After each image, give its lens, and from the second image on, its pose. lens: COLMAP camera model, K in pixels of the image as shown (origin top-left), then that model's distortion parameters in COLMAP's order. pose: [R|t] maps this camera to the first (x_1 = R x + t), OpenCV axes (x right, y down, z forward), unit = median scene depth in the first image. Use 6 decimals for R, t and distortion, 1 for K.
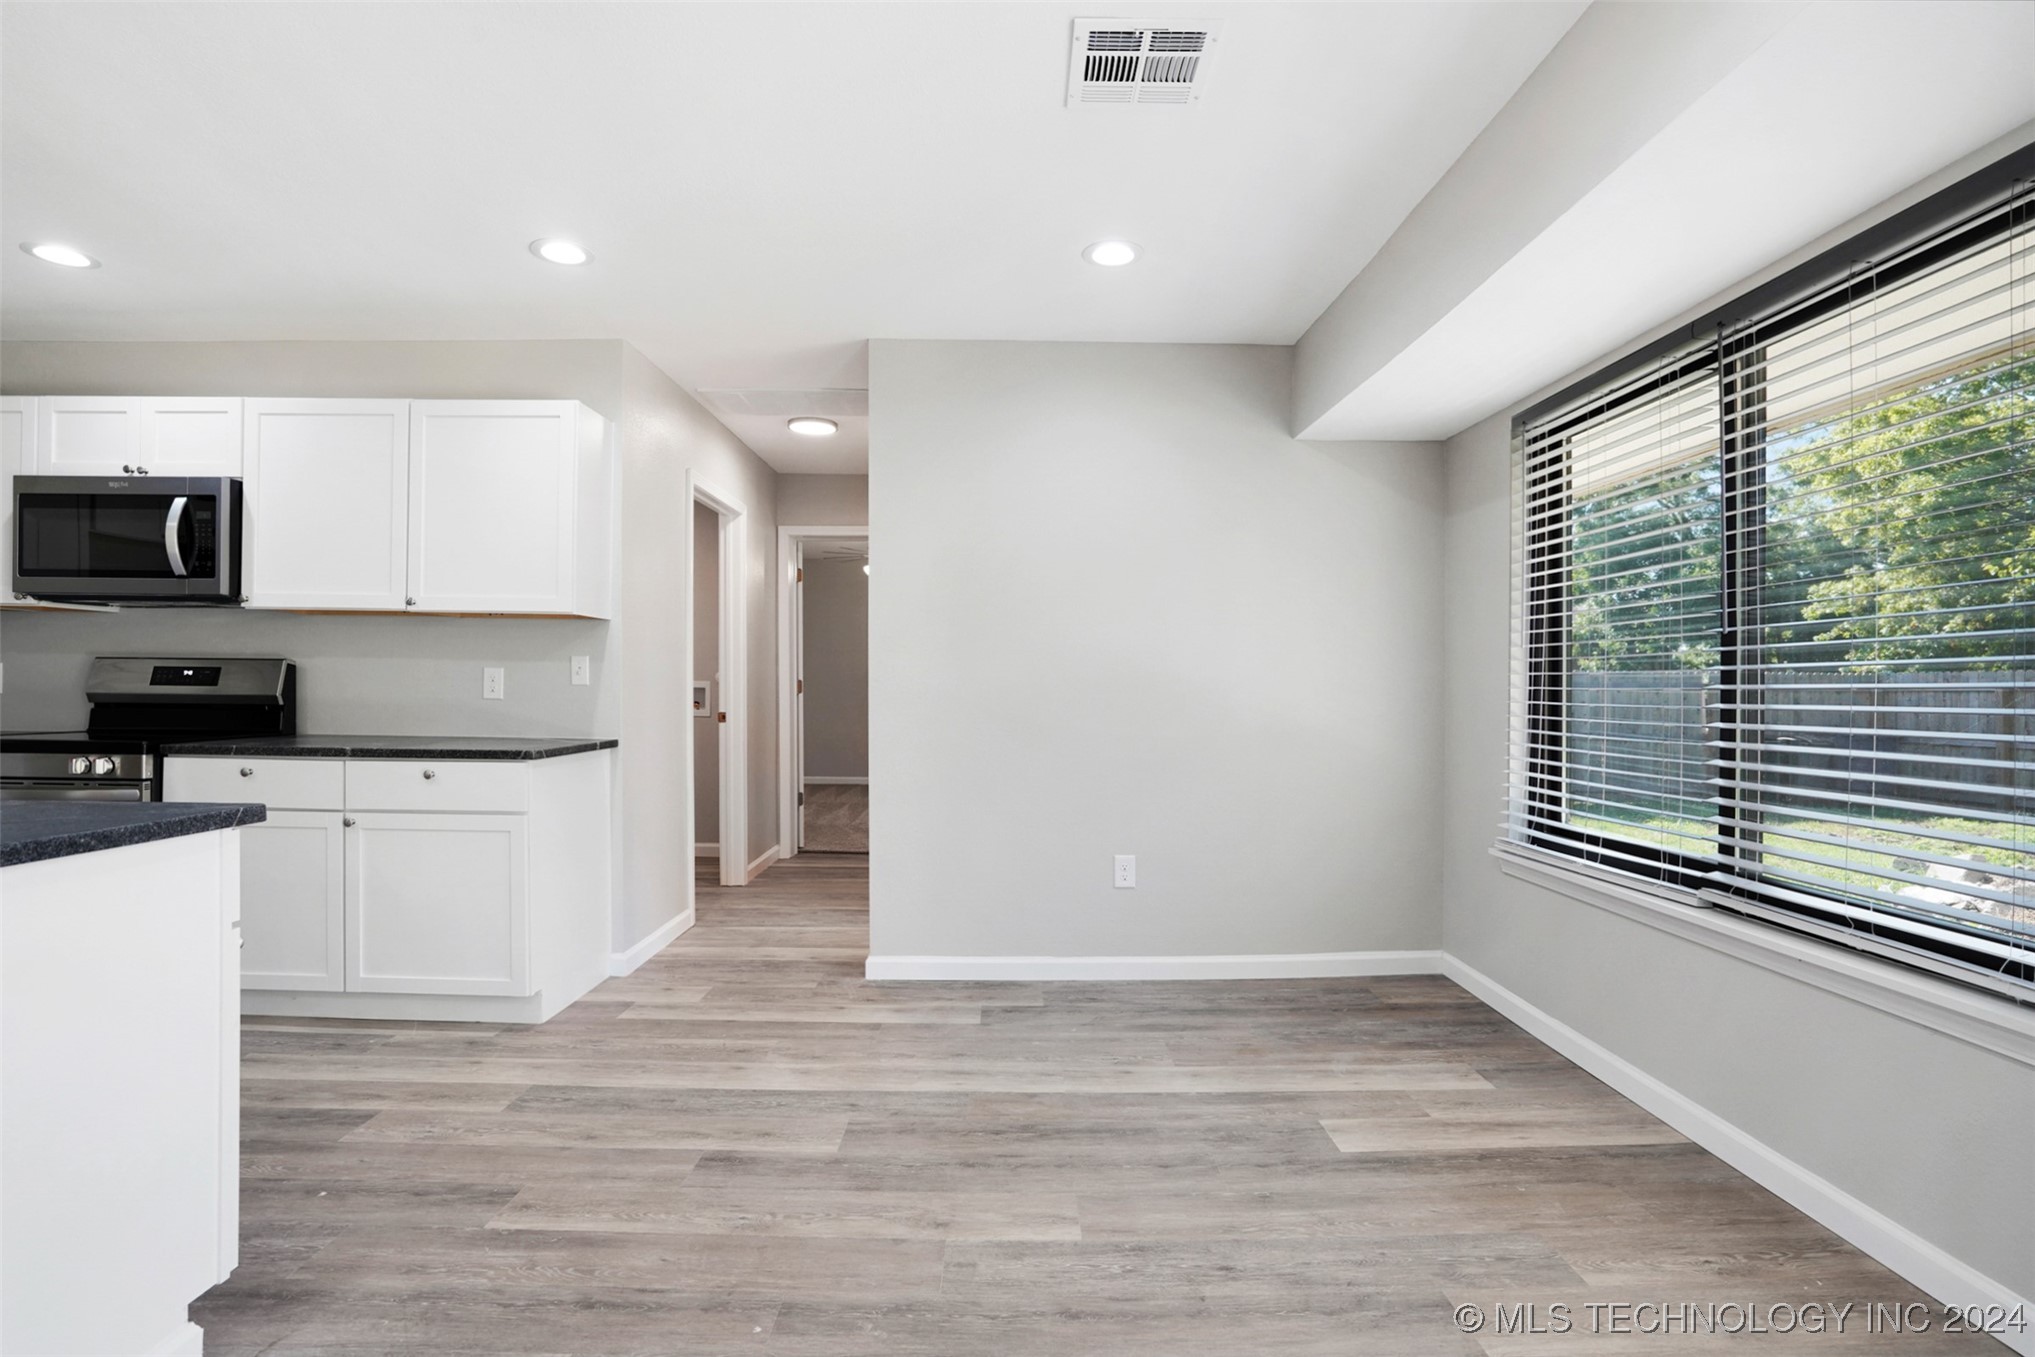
lens RADIAL K [[961.1, 0, 1025.1], [0, 961.1, 685.5], [0, 0, 1]] dist [-0.073298, 0.031854]
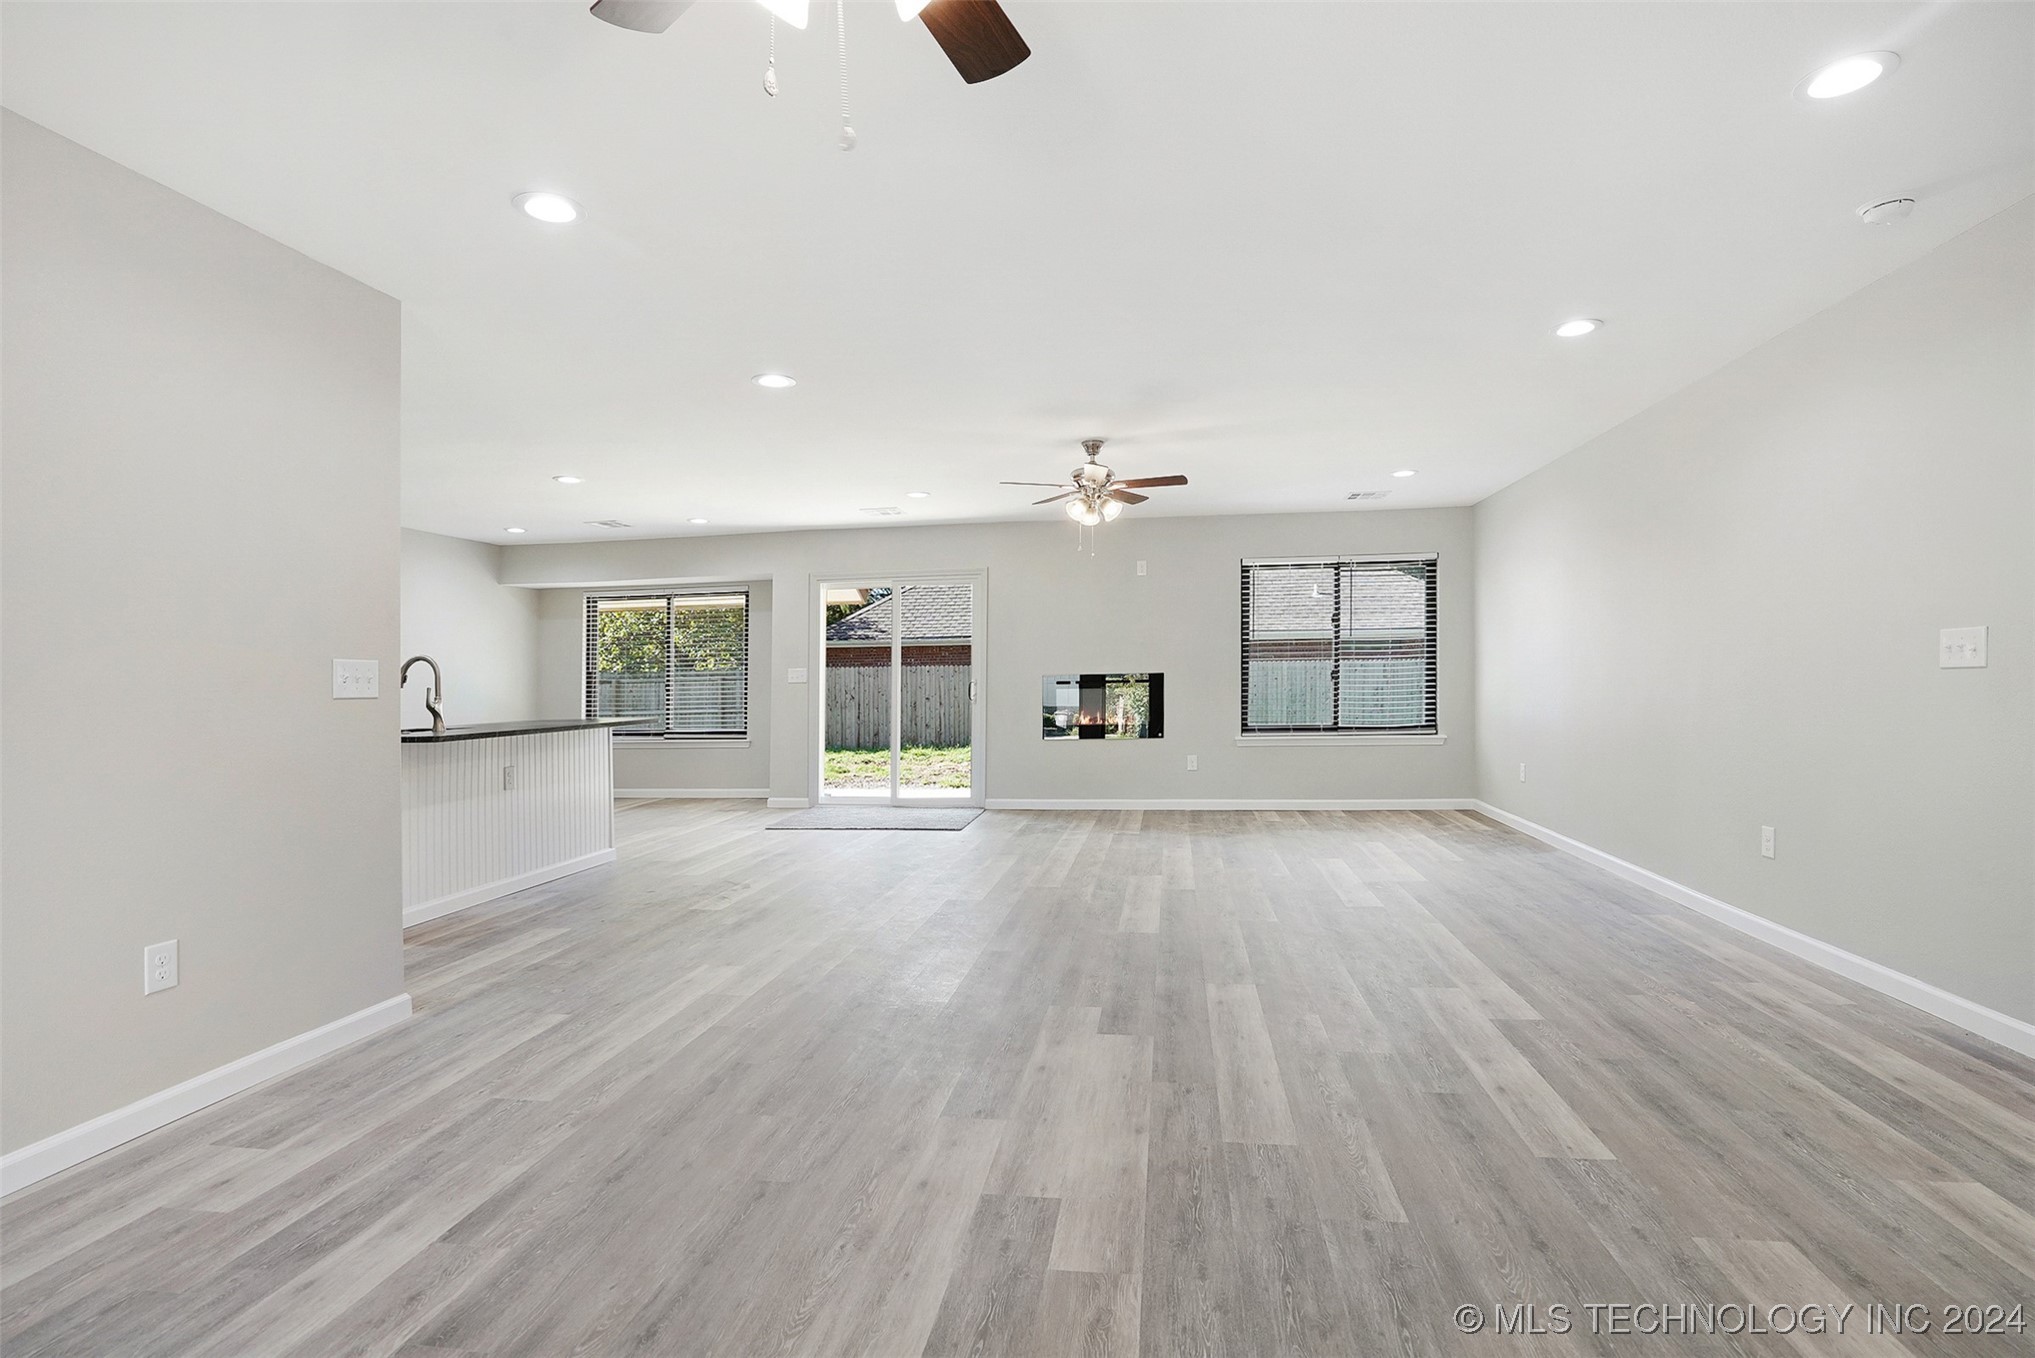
lens RADIAL K [[953.2, 0, 1023.7], [0, 953.2, 724.5], [0, 0, 1]] dist [-0.061725, 0.028535]
pose [[0.171481, -0.065930, 0.982979, -2.068754], [0.026929, 0.997699, 0.062220, -0.012468], [-0.984819, 0.015801, 0.172862, -0.811209]]
